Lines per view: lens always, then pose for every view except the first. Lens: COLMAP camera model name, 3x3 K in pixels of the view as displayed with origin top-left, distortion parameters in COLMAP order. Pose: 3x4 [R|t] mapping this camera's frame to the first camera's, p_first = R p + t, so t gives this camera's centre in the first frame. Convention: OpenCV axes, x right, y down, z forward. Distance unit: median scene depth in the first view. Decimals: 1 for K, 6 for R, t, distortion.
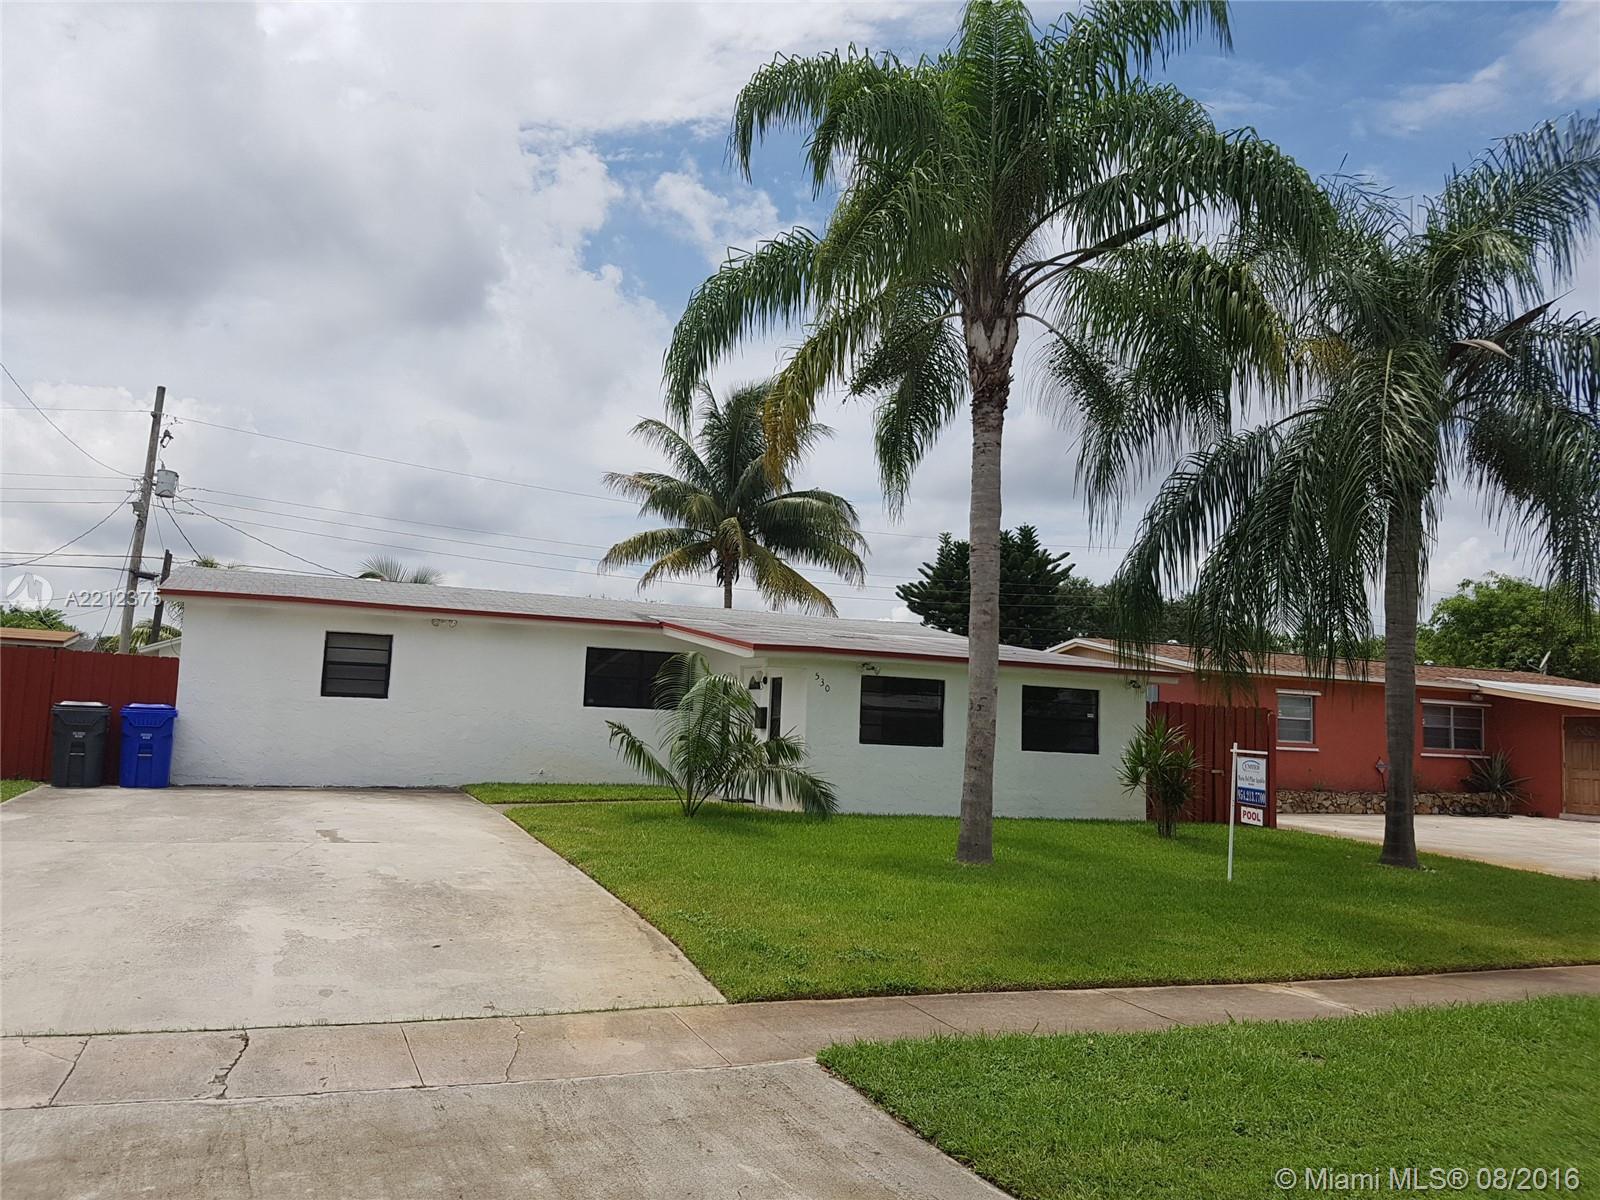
lens RADIAL K [[1320.4, 0, 748.2], [0, 1320.4, 601.6], [0, 0, 1]] dist [0.155306, -0.244958]
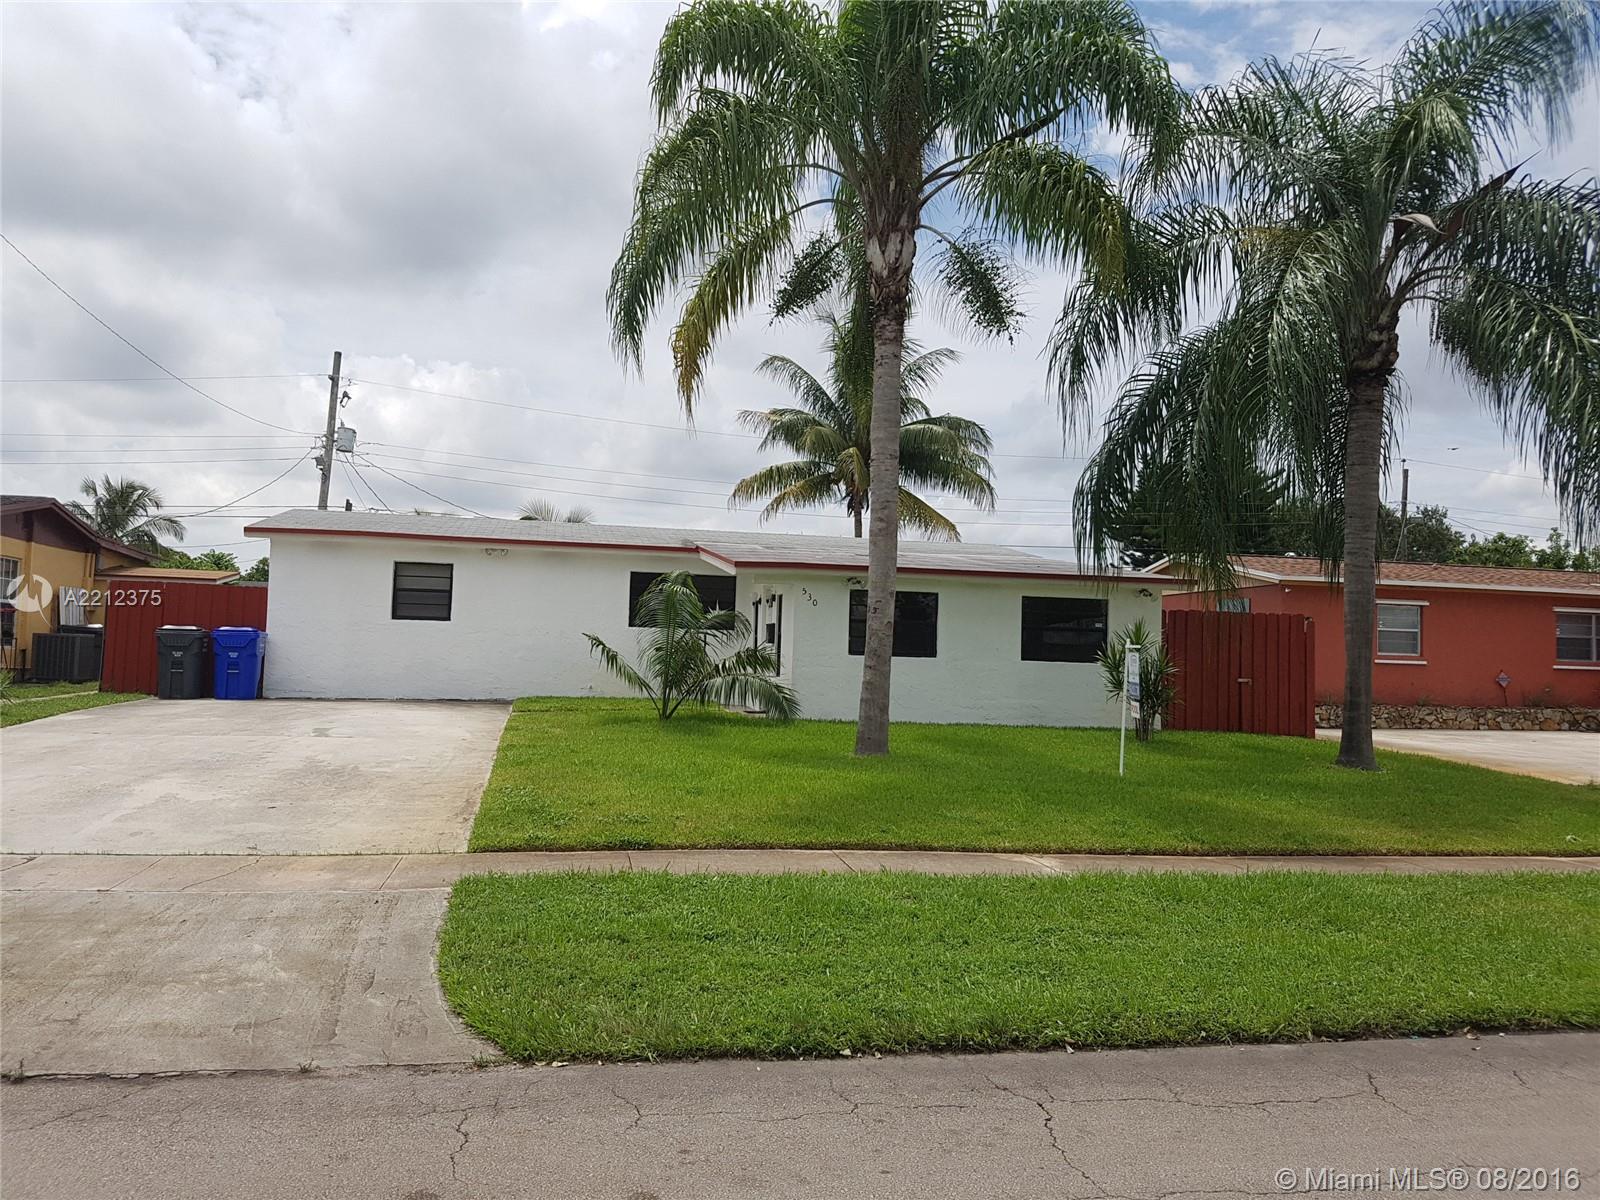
lens RADIAL K [[1320.4, 0, 748.2], [0, 1320.4, 601.6], [0, 0, 1]] dist [0.155306, -0.244958]
pose [[0.977199, -0.020676, -0.211315, 0.199972], [0.029792, 0.998754, 0.040048, 0.018806], [0.210224, -0.045430, 0.976597, -0.028268]]
